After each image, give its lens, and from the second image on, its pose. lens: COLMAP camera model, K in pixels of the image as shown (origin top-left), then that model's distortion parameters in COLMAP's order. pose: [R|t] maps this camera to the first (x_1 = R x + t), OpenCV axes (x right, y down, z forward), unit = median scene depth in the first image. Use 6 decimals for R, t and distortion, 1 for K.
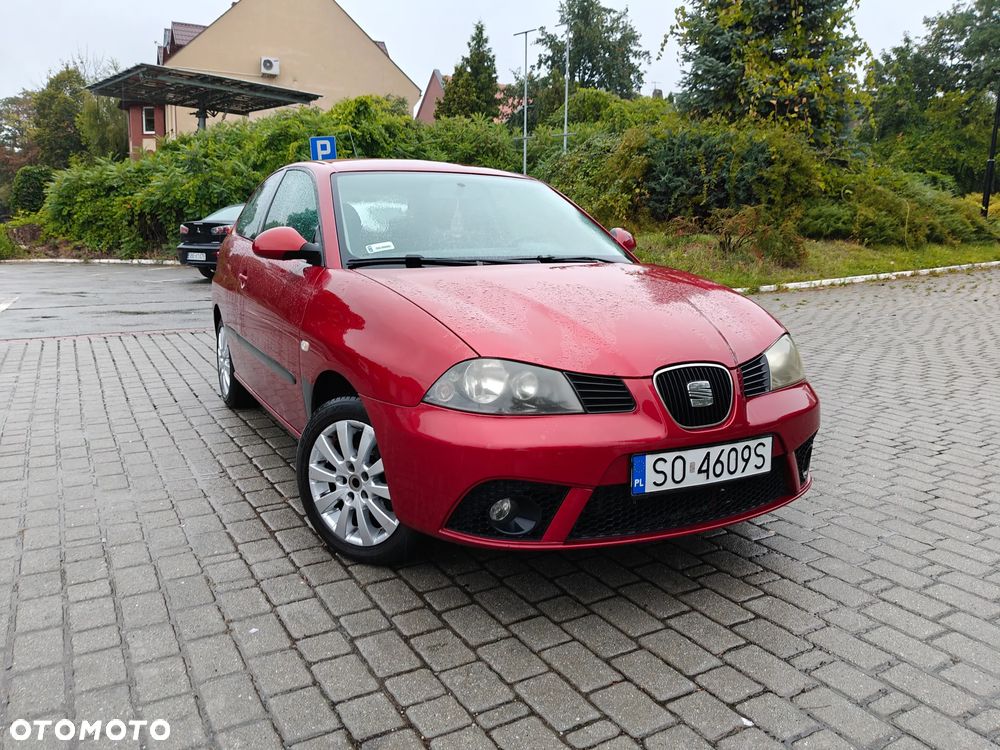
lens RADIAL K [[794.0, 0, 502.7], [0, 794.0, 380.1], [0, 0, 1]] dist [-0.007309, -0.007075]
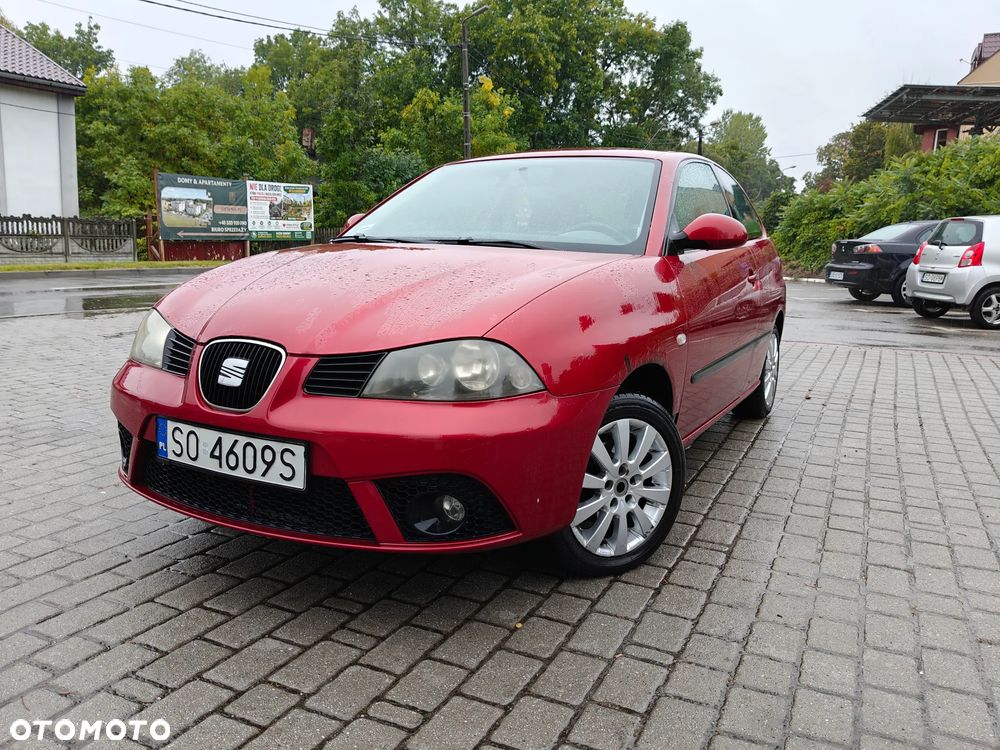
lens RADIAL K [[802.2, 0, 498.8], [0, 802.2, 353.4], [0, 0, 1]] dist [-0.047746, 0.069075]
pose [[0.575934, 0.119872, -0.808660, 1.093283], [-0.174206, 0.984466, 0.021862, -0.071357], [0.798719, 0.128282, 0.587870, 0.678605]]
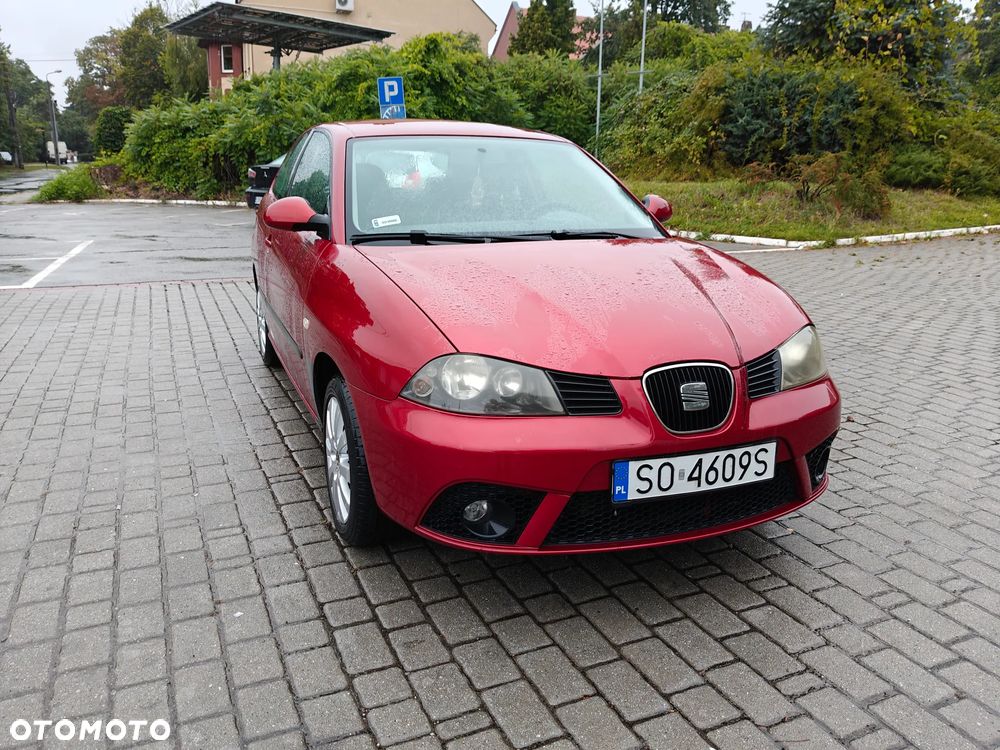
lens RADIAL K [[800.2, 0, 501.0], [0, 800.2, 371.6], [0, 0, 1]] dist [-0.003201, -0.012644]
pose [[0.995176, 0.027698, -0.094117, 0.105393], [-0.021839, 0.997792, 0.062715, -0.063055], [0.095646, -0.060357, 0.993584, 0.042305]]
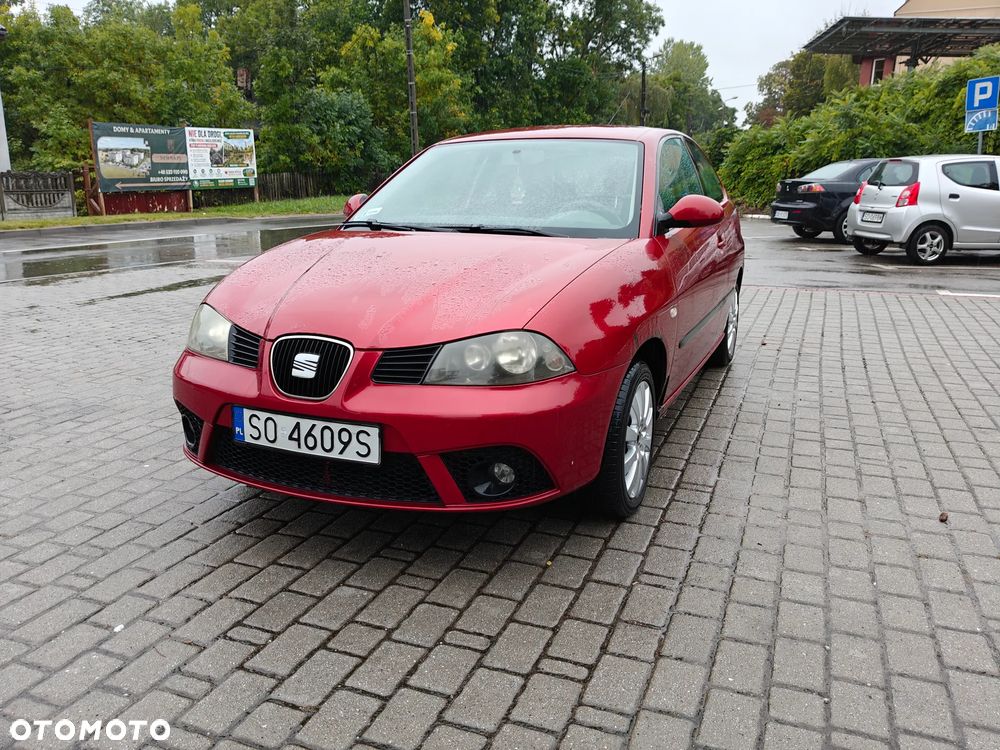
lens RADIAL K [[797.9, 0, 503.6], [0, 797.9, 376.5], [0, 0, 1]] dist [-0.000528, -0.012686]
pose [[0.638208, 0.180041, -0.748515, 1.139846], [-0.143786, 0.983038, 0.113854, -0.118520], [0.756317, 0.034963, 0.653270, 0.496174]]
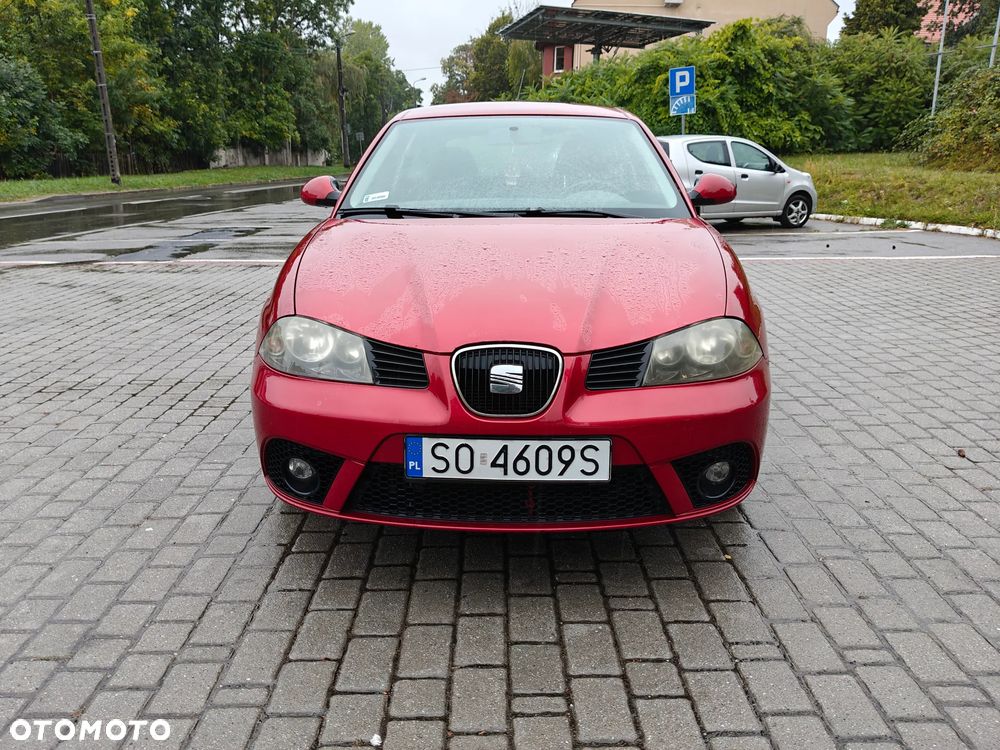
lens RADIAL K [[802.2, 0, 500.9], [0, 802.2, 359.8], [0, 0, 1]] dist [0.006308, -0.019421]
pose [[0.875520, 0.108815, -0.470769, 0.632836], [-0.083098, 0.993704, 0.075144, -0.067188], [0.475982, -0.026670, 0.879051, 0.205575]]
